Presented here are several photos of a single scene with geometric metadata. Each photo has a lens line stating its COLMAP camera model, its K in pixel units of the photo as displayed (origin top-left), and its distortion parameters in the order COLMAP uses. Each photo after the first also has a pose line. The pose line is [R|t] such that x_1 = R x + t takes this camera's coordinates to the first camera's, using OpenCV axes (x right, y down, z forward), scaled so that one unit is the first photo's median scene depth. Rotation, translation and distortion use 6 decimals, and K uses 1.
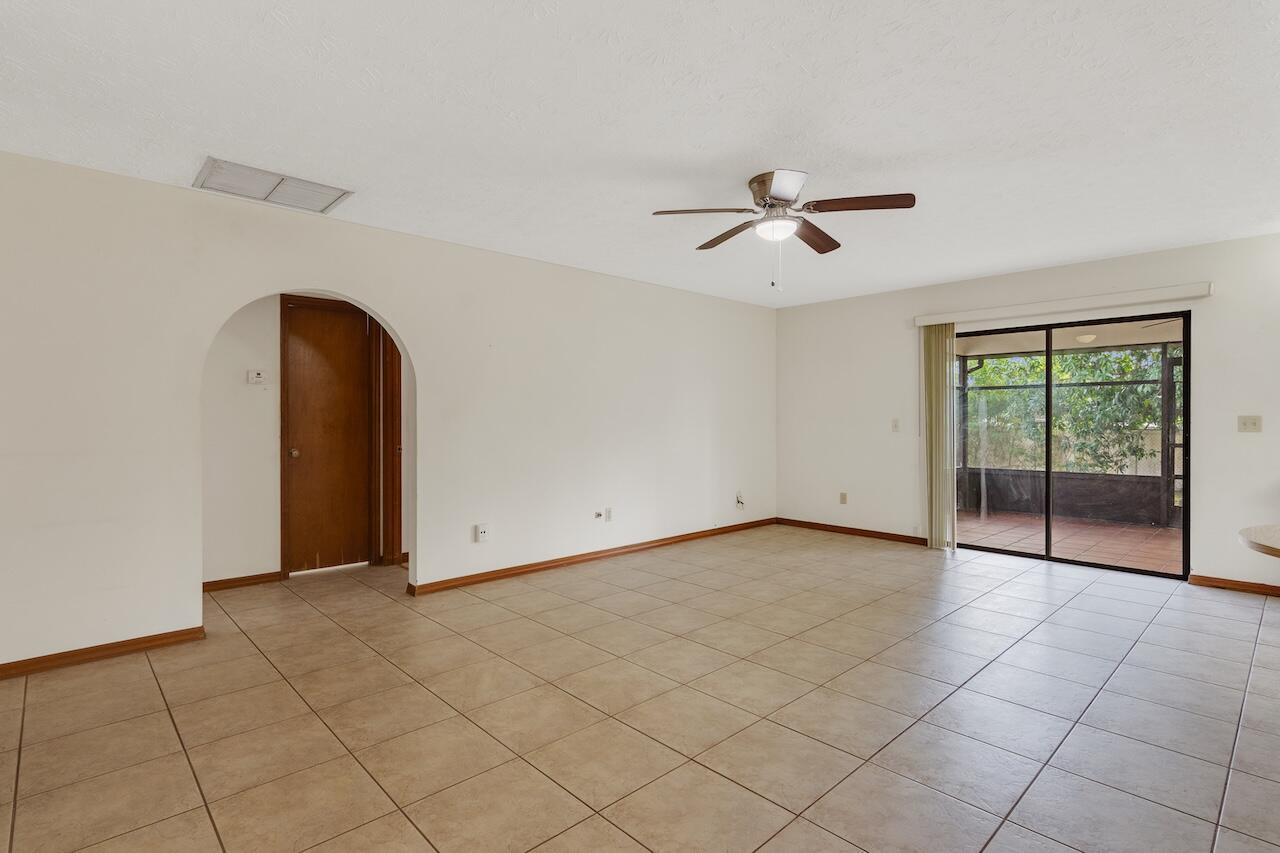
lens RADIAL K [[624.1, 0, 635.0], [0, 624.1, 418.6], [0, 0, 1]] dist [-0.012000, 0.000838]
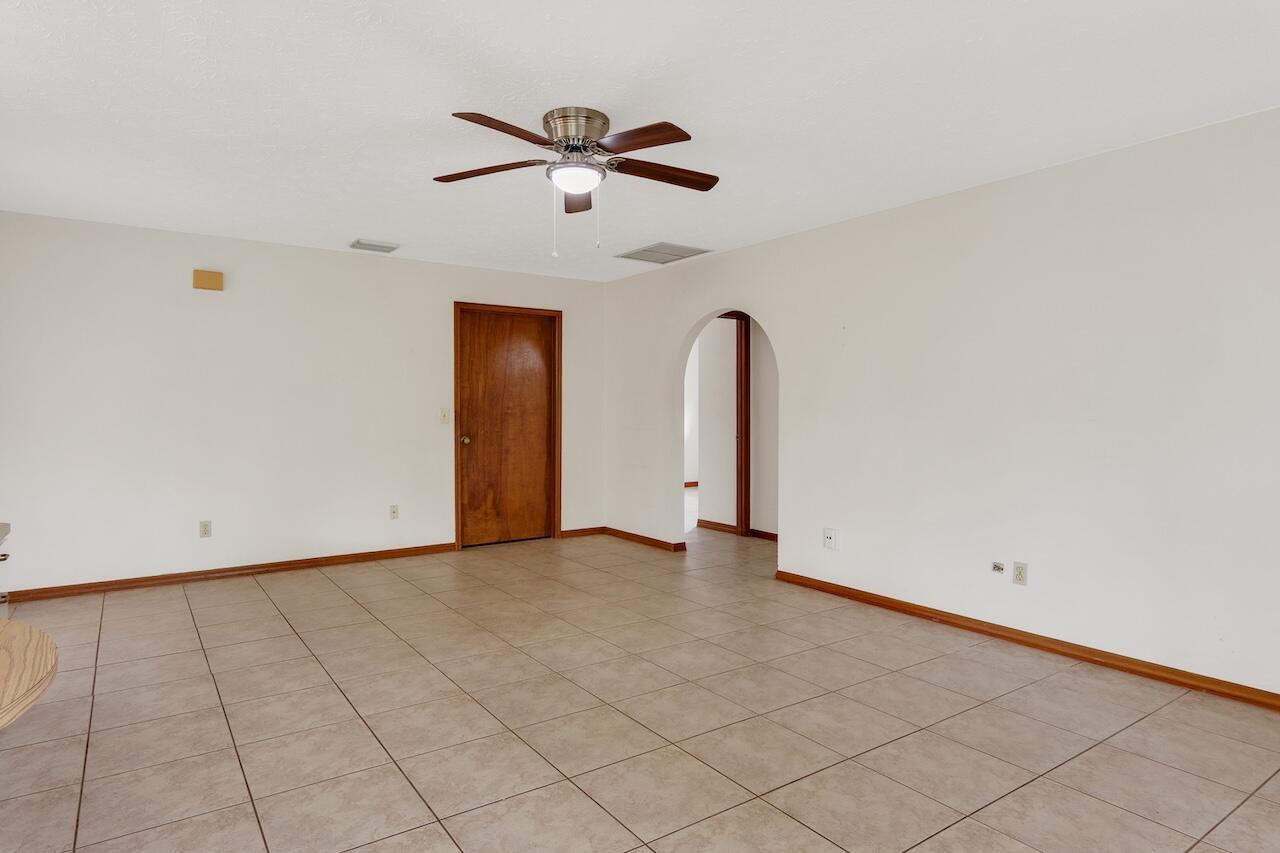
lens RADIAL K [[735.8, 0, 635.7], [0, 735.8, 423.6], [0, 0, 1]] dist [0.000516, -0.000598]
pose [[-0.144966, 0.023877, -0.989149, 0.860441], [-0.003684, 0.999689, 0.024671, -0.007278], [0.989430, 0.007220, -0.144833, 0.892986]]
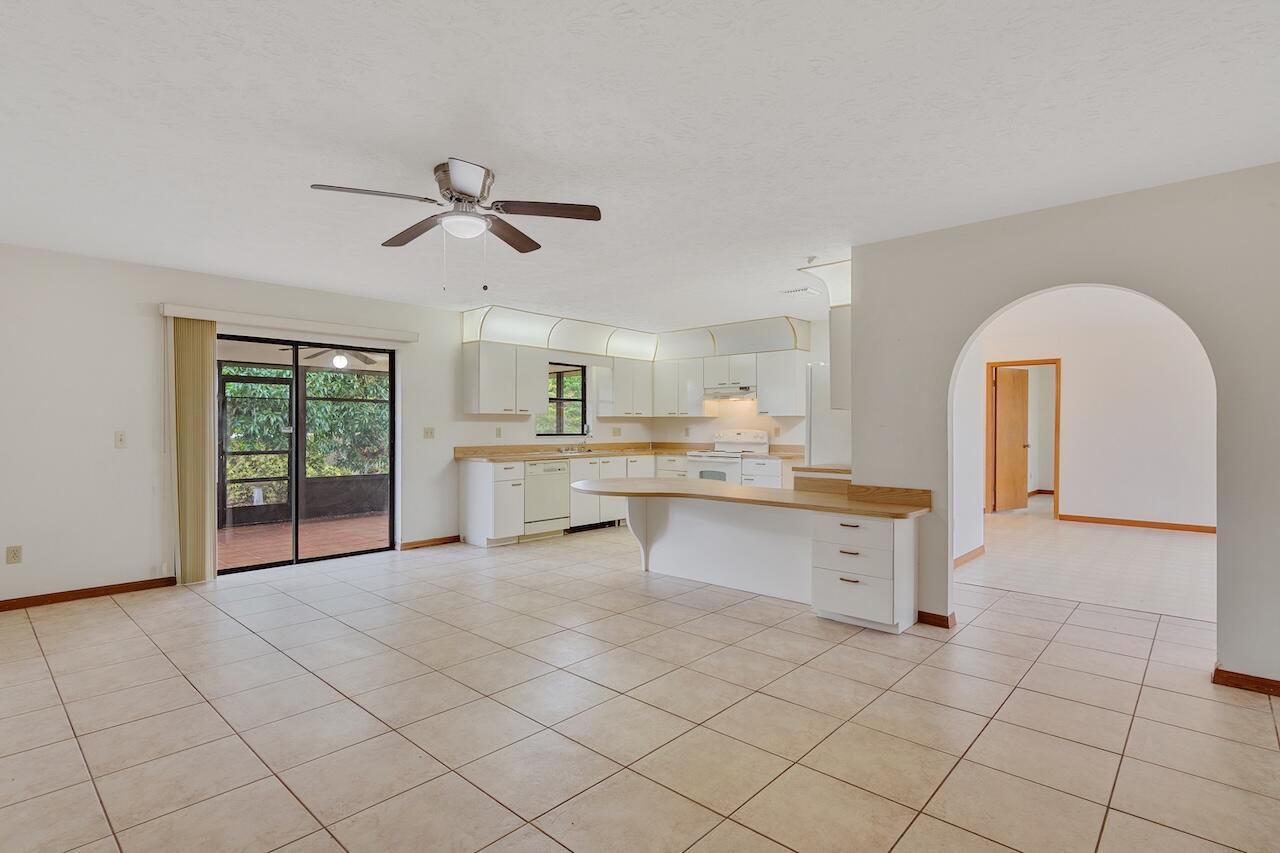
lens RADIAL K [[624.1, 0, 637.7], [0, 624.1, 428.6], [0, 0, 1]] dist [-0.012000, 0.000838]
pose [[-0.078086, -0.001386, 0.996946, -0.525364], [0.000797, 0.999999, 0.001452, -0.003610], [-0.996946, 0.000908, -0.078085, 0.598175]]
